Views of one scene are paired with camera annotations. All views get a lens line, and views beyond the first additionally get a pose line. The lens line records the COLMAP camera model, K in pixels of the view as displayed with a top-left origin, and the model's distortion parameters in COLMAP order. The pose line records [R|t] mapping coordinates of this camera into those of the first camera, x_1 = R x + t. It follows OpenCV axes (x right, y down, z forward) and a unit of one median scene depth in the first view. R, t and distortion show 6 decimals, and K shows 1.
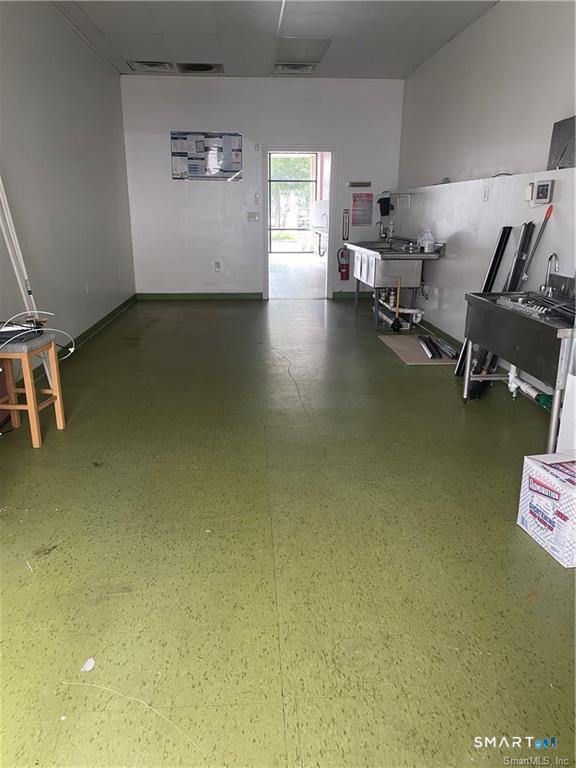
lens RADIAL K [[572.9, 0, 288.0], [0, 572.9, 384.0], [0, 0, 1]] dist [0.094215, -0.126813]
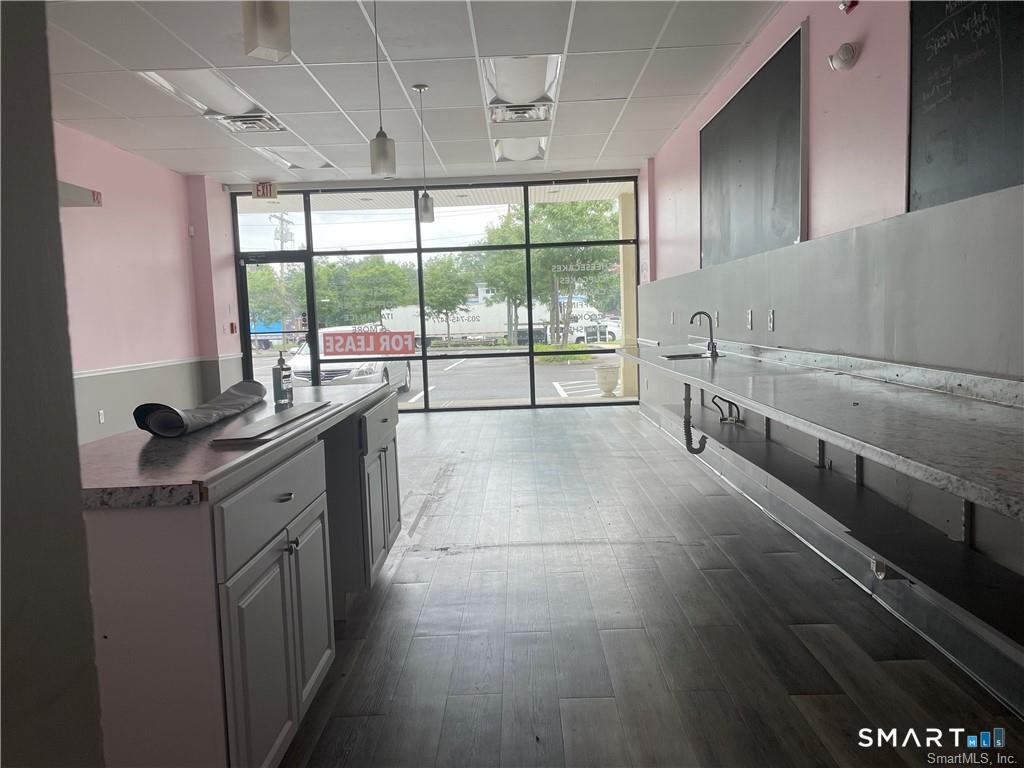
lens RADIAL K [[763.8, 0, 512.0], [0, 763.8, 384.0], [0, 0, 1]] dist [0.094215, -0.126813]
pose [[0.996187, -0.030550, -0.081726, 0.001671], [0.013427, 0.979217, -0.202373, -0.385122], [0.086210, 0.200503, 0.975893, 1.319720]]
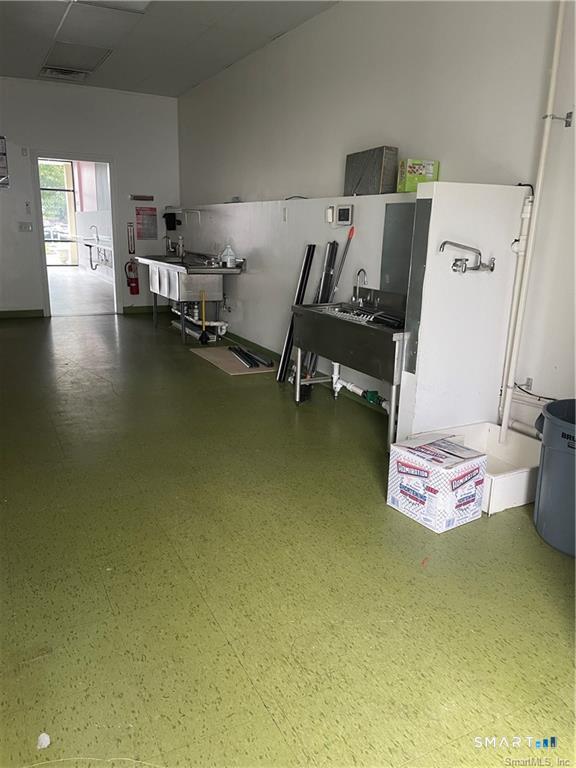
lens RADIAL K [[572.9, 0, 288.0], [0, 572.9, 384.0], [0, 0, 1]] dist [0.094215, -0.126813]
pose [[0.915591, -0.083179, 0.393413, -0.087077], [0.092053, 0.995747, -0.003705, -0.003818], [-0.391432, 0.039608, 0.919354, 0.009986]]
